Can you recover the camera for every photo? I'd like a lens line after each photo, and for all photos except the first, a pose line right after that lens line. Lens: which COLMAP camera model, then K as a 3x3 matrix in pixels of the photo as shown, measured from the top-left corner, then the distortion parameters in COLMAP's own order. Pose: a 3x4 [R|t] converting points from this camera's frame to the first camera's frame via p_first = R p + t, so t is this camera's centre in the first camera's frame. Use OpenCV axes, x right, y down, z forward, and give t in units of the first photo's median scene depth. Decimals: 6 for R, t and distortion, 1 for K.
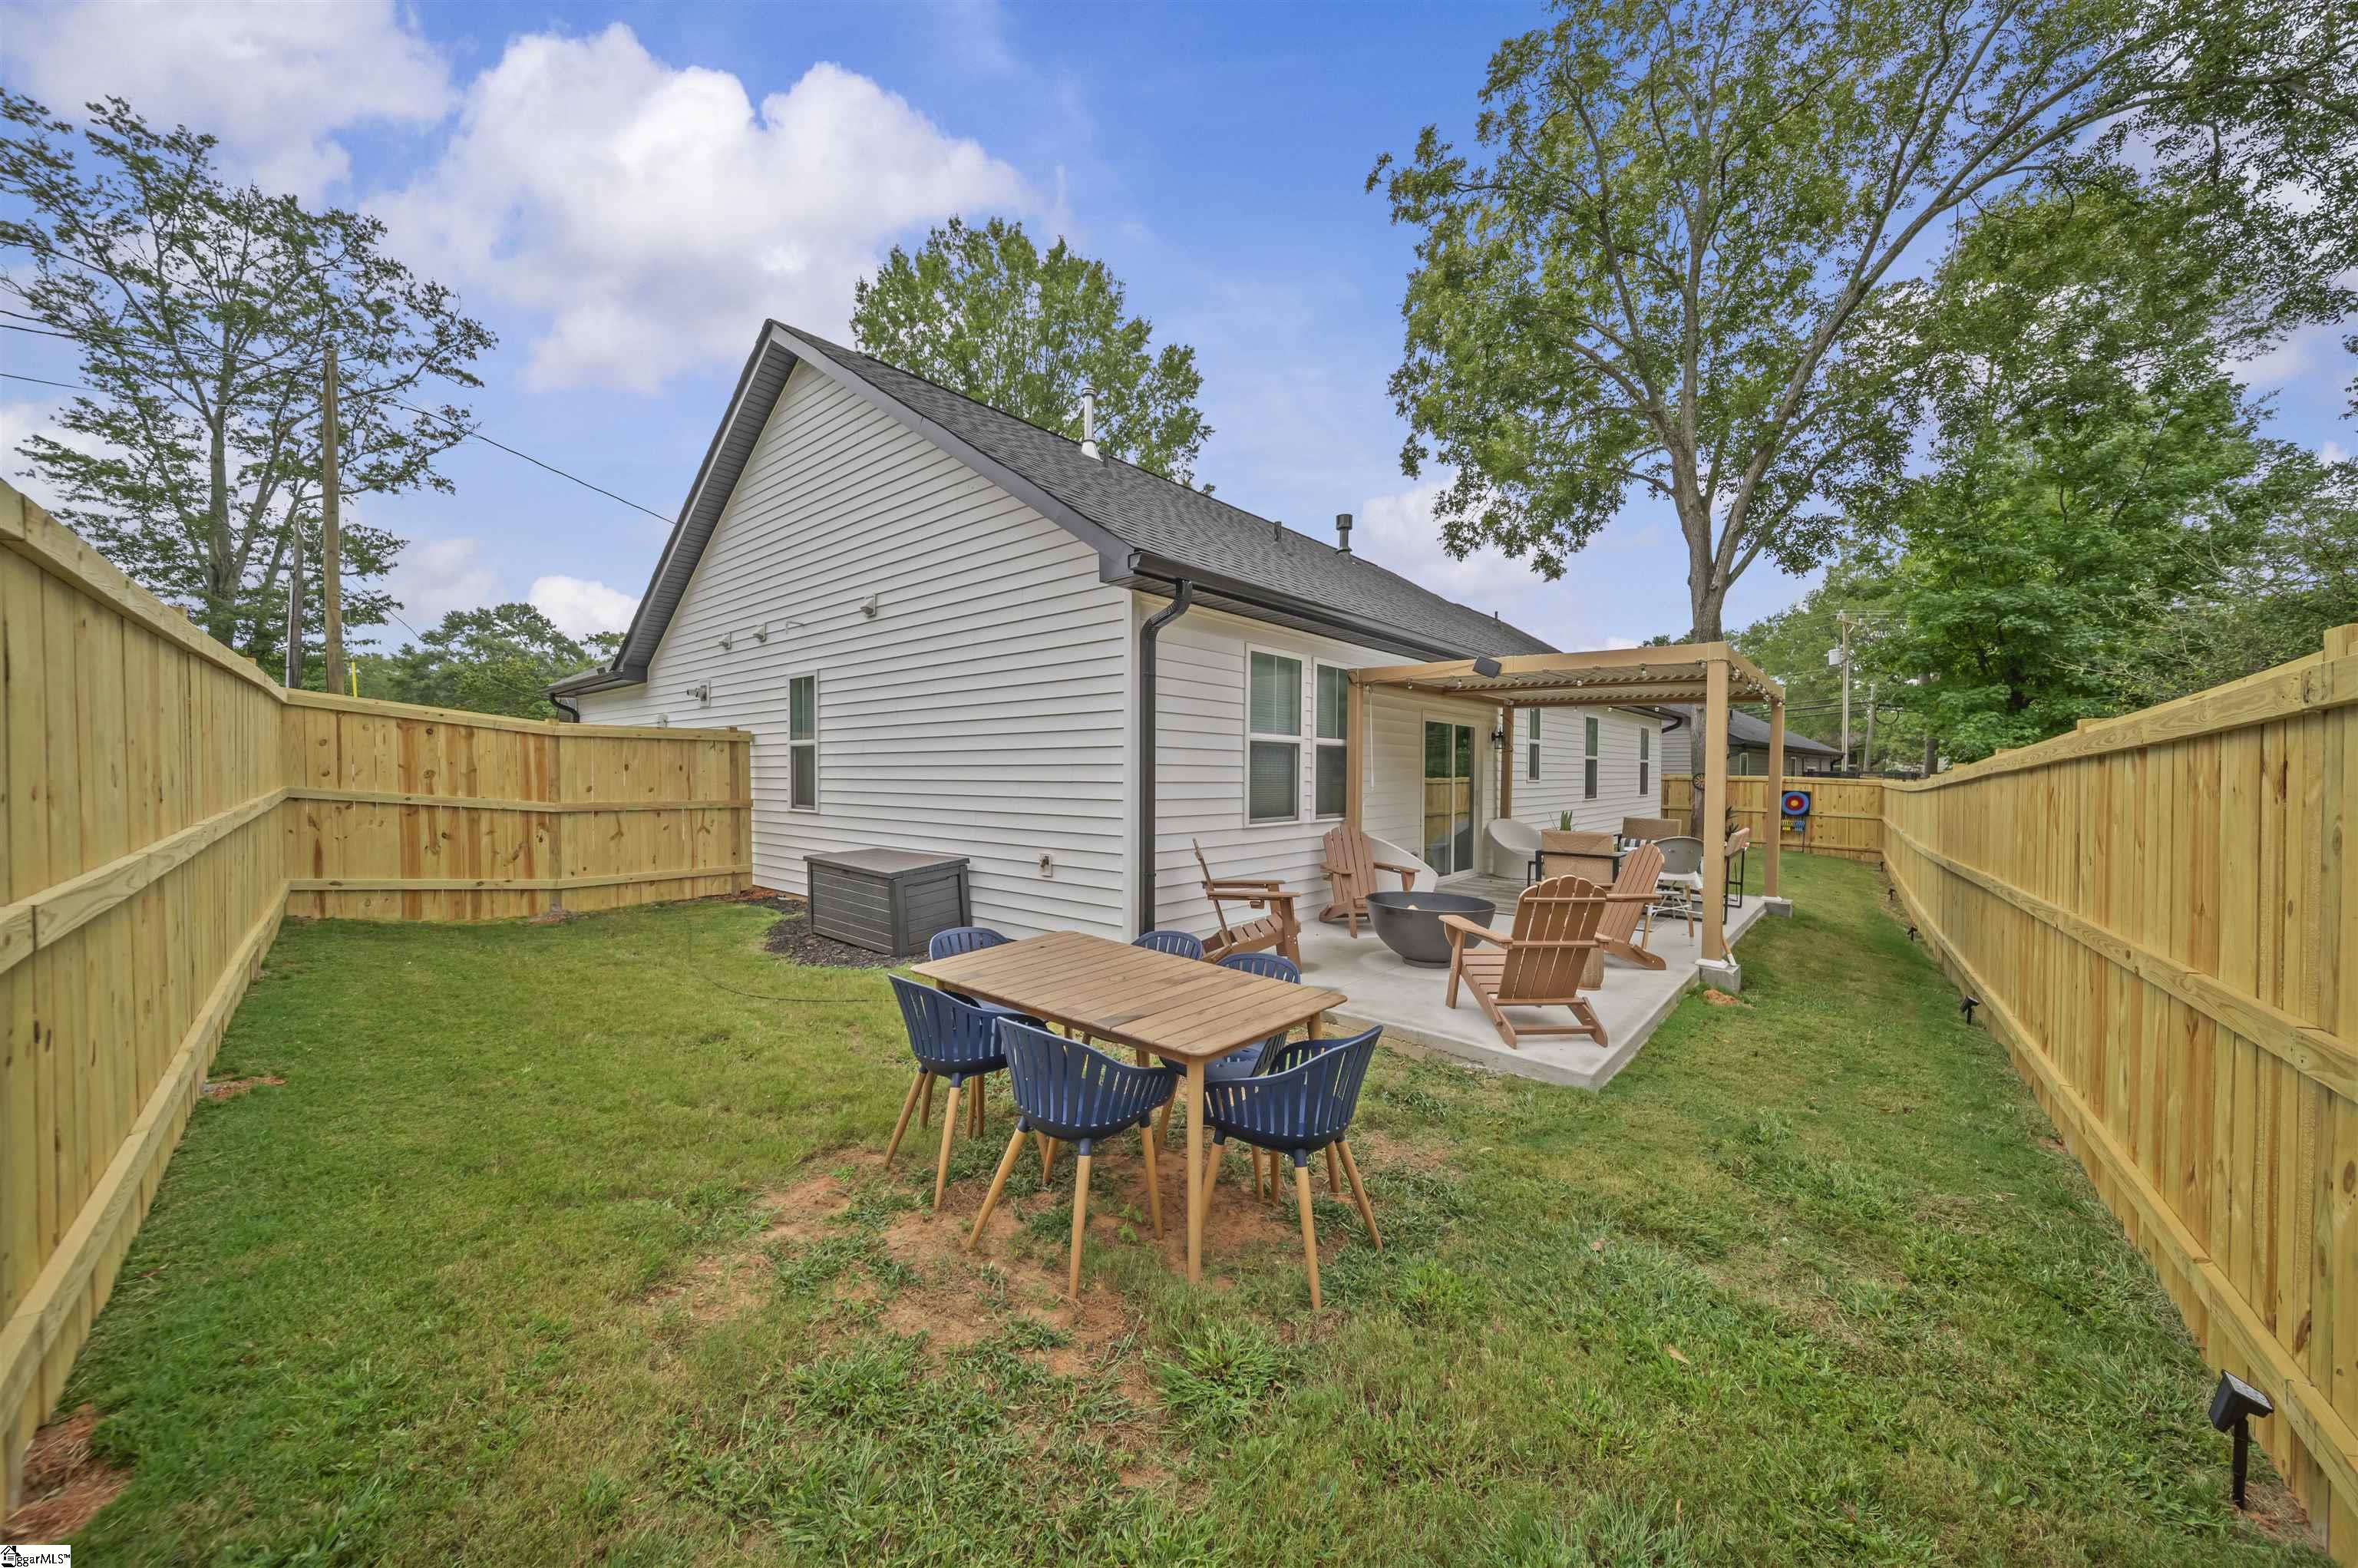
lens RADIAL K [[828.1, 0, 1175.4], [0, 828.1, 784.0], [0, 0, 1]] dist [-0.003674, -0.001859]
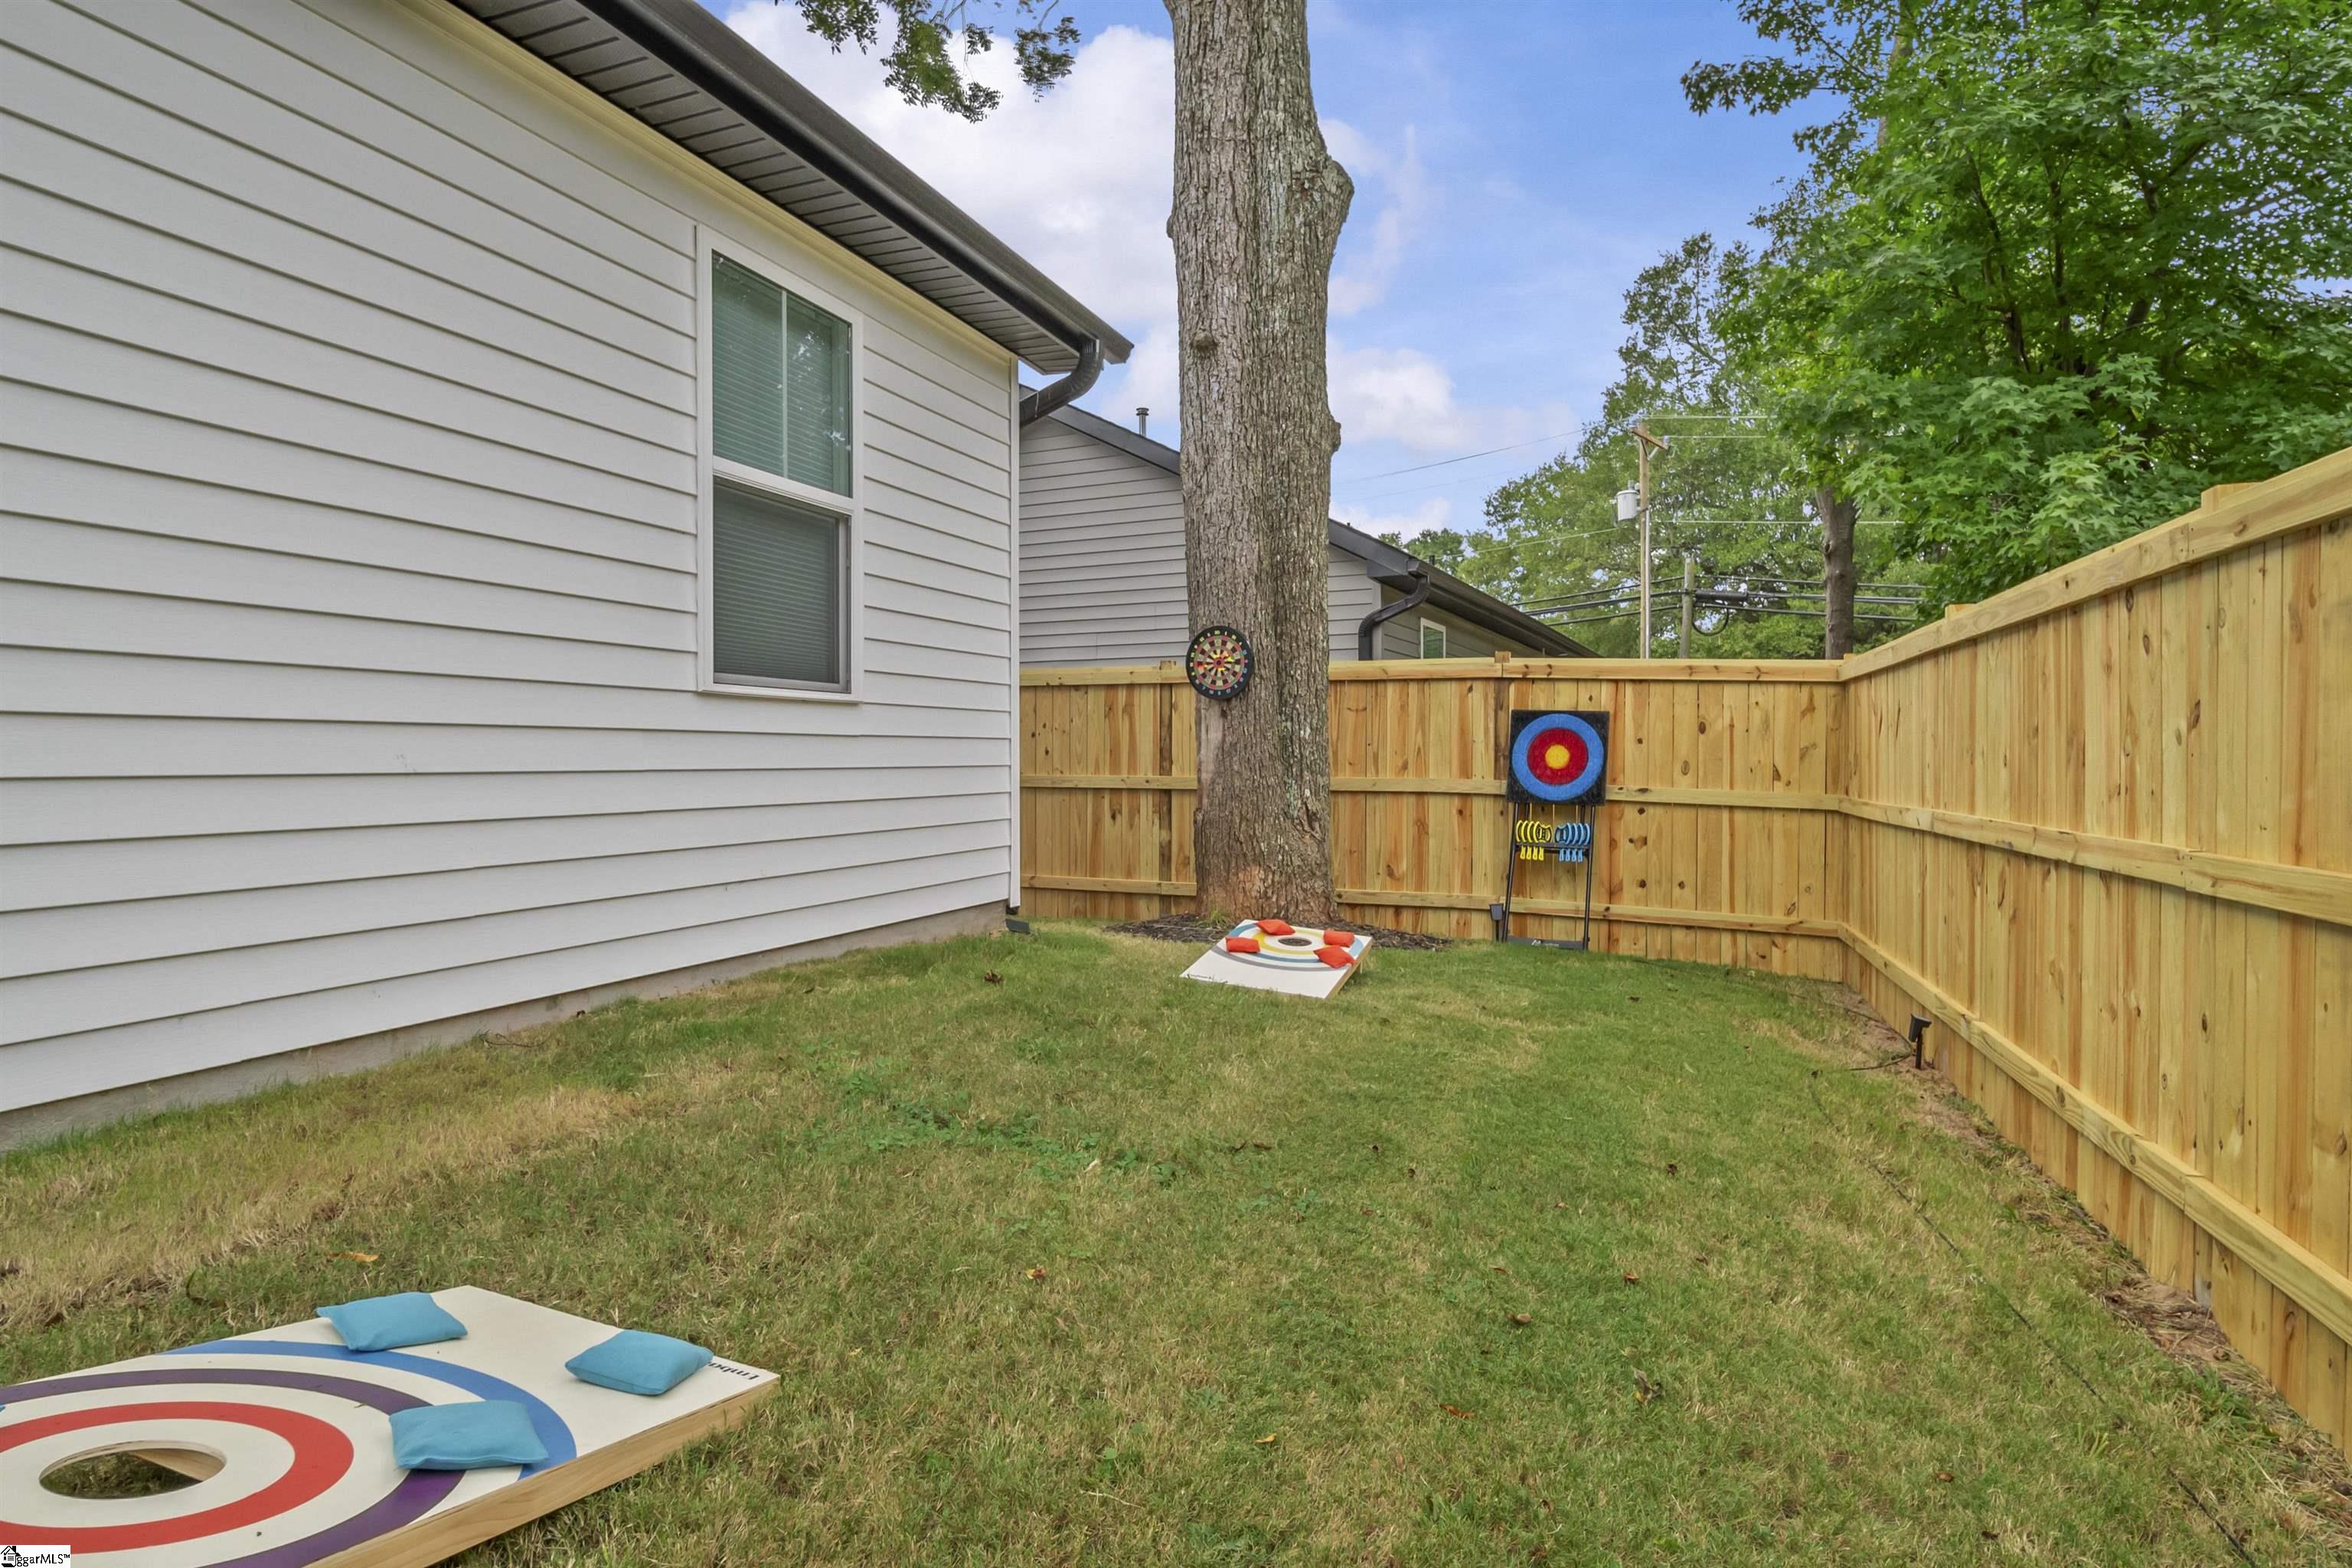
lens RADIAL K [[1275.5, 0, 1197.2], [0, 1275.5, 784.2], [0, 0, 1]] dist [-0.003695, -0.001295]
pose [[0.935760, -0.012994, 0.352397, 0.944830], [0.011412, 0.999913, 0.006567, 0.053281], [-0.352452, -0.002124, 0.935828, 1.250630]]
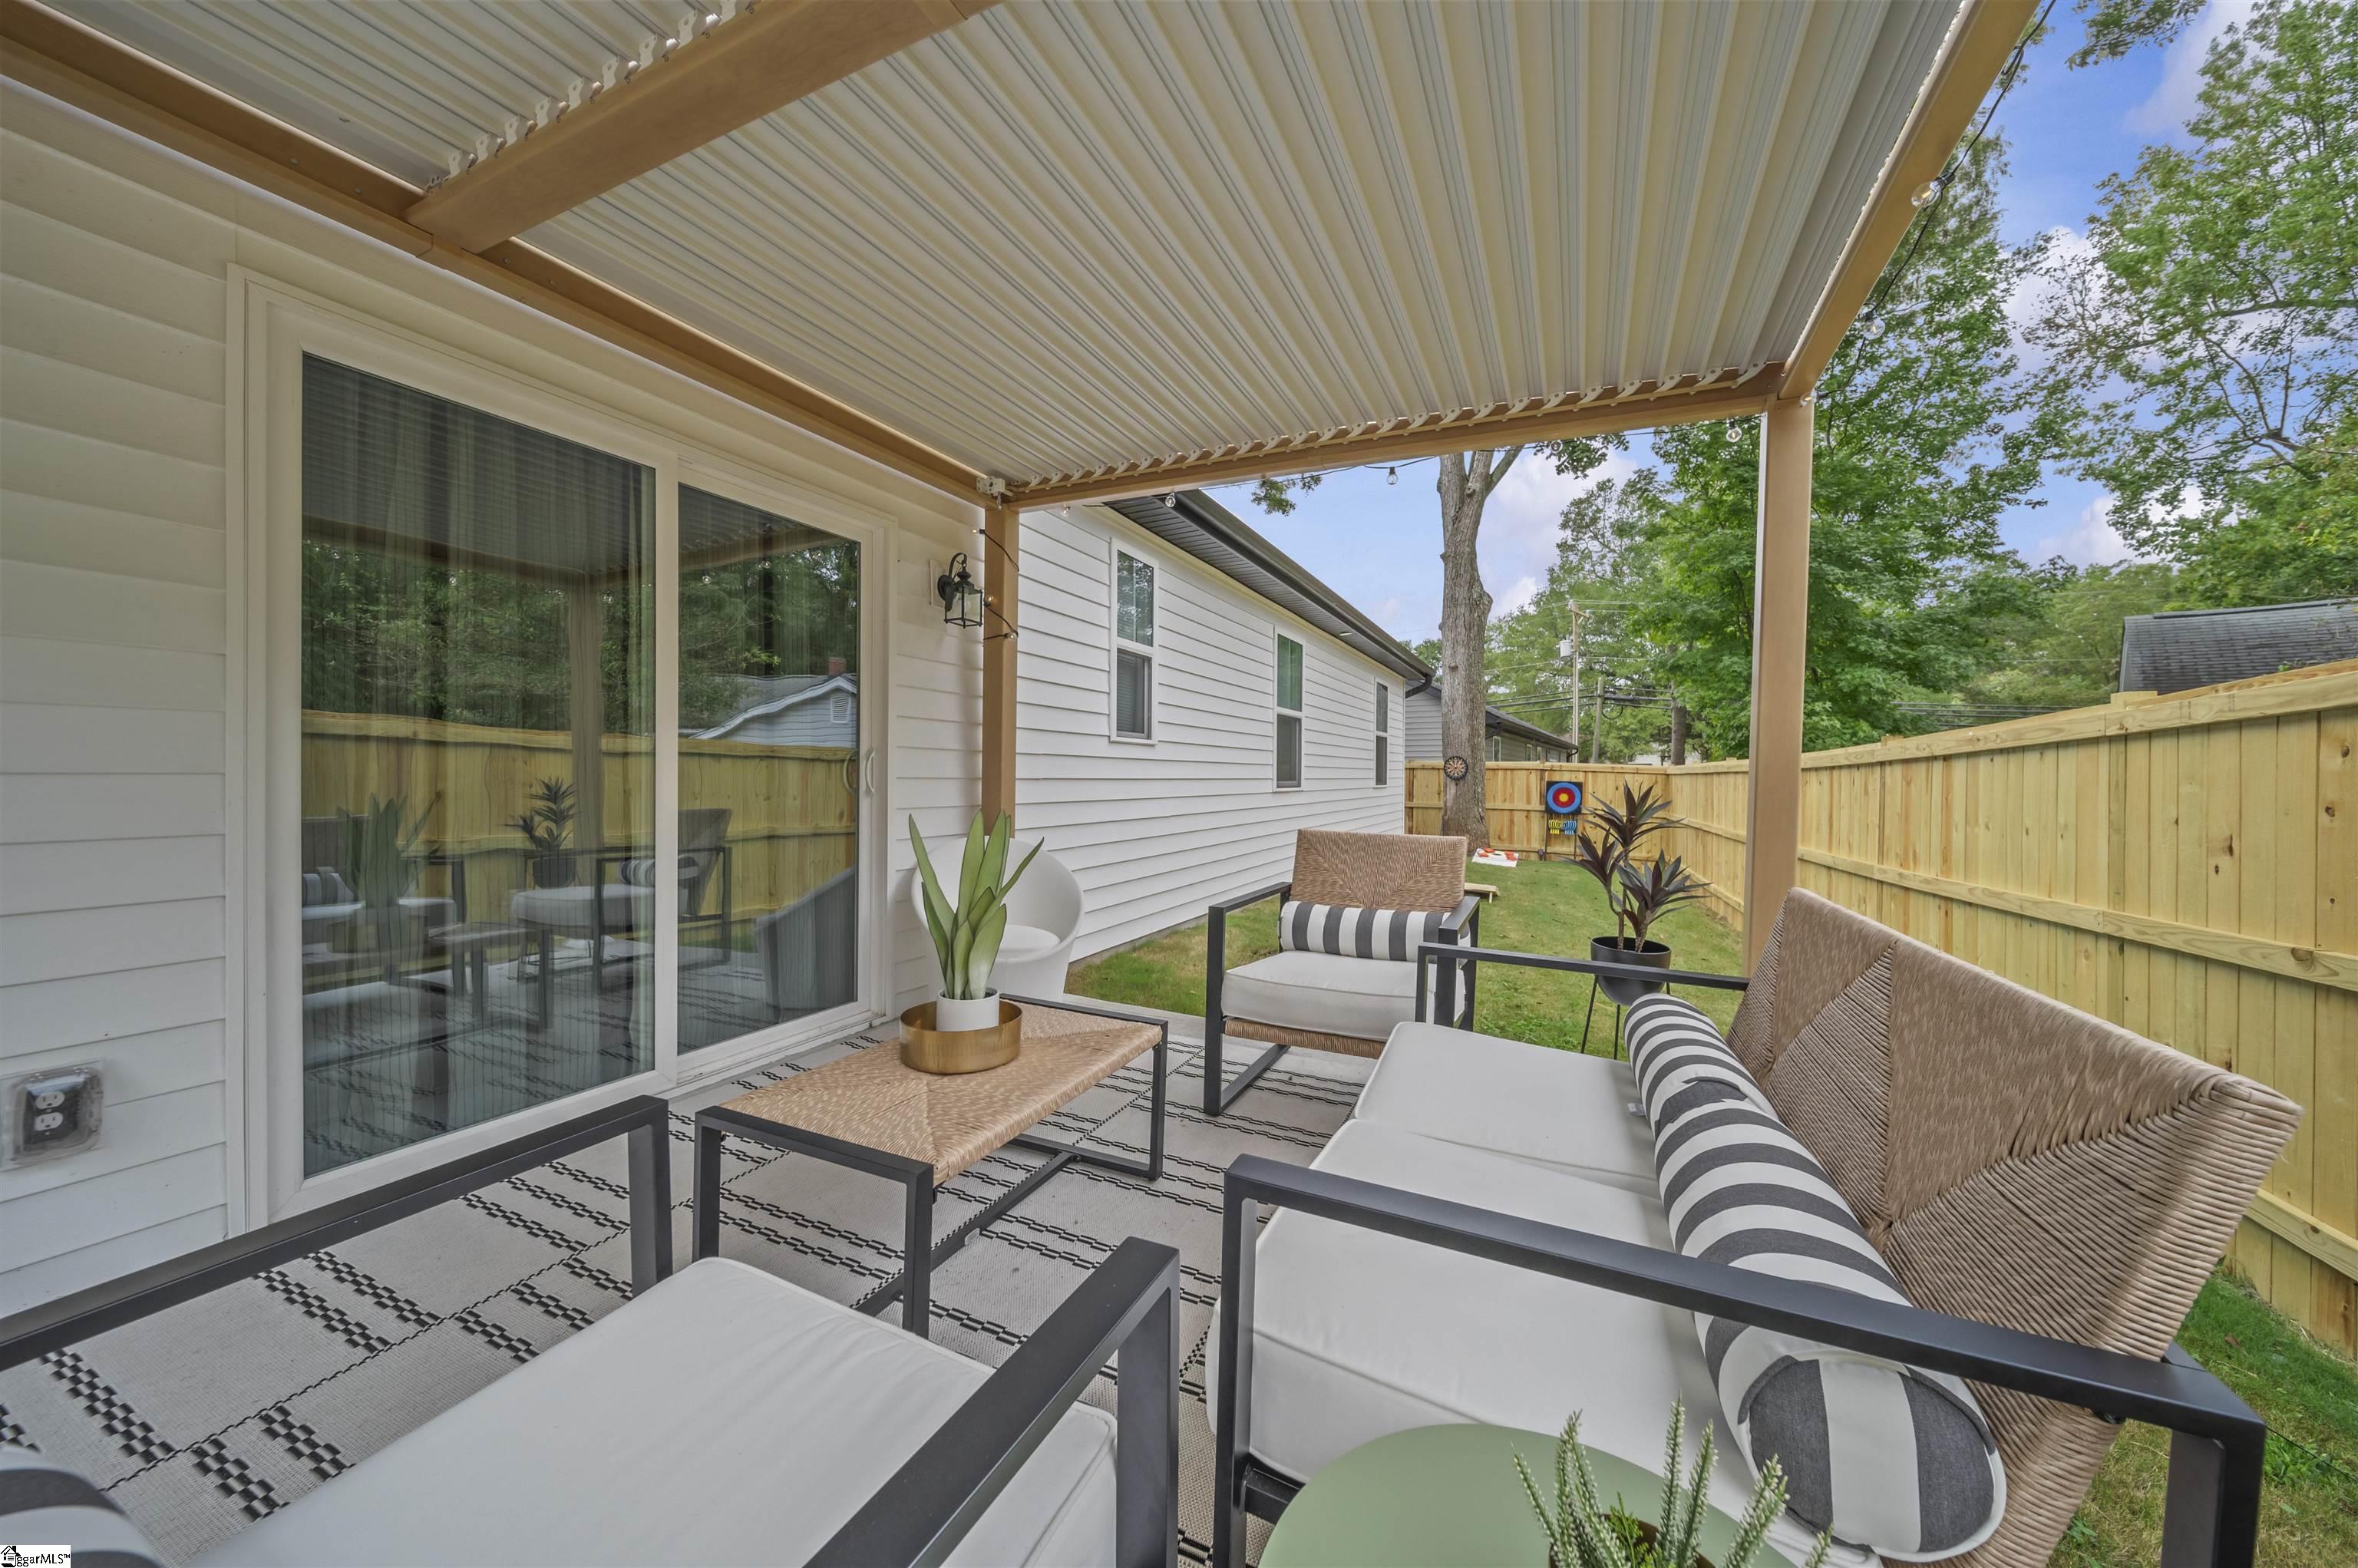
lens RADIAL K [[828.1, 0, 1178.6], [0, 828.1, 788.9], [0, 0, 1]] dist [-0.003674, -0.001859]
pose [[0.965174, -0.004164, 0.261577, 0.406827], [0.003742, 0.999991, 0.002111, 0.023459], [-0.261584, -0.001059, 0.965180, 0.692654]]
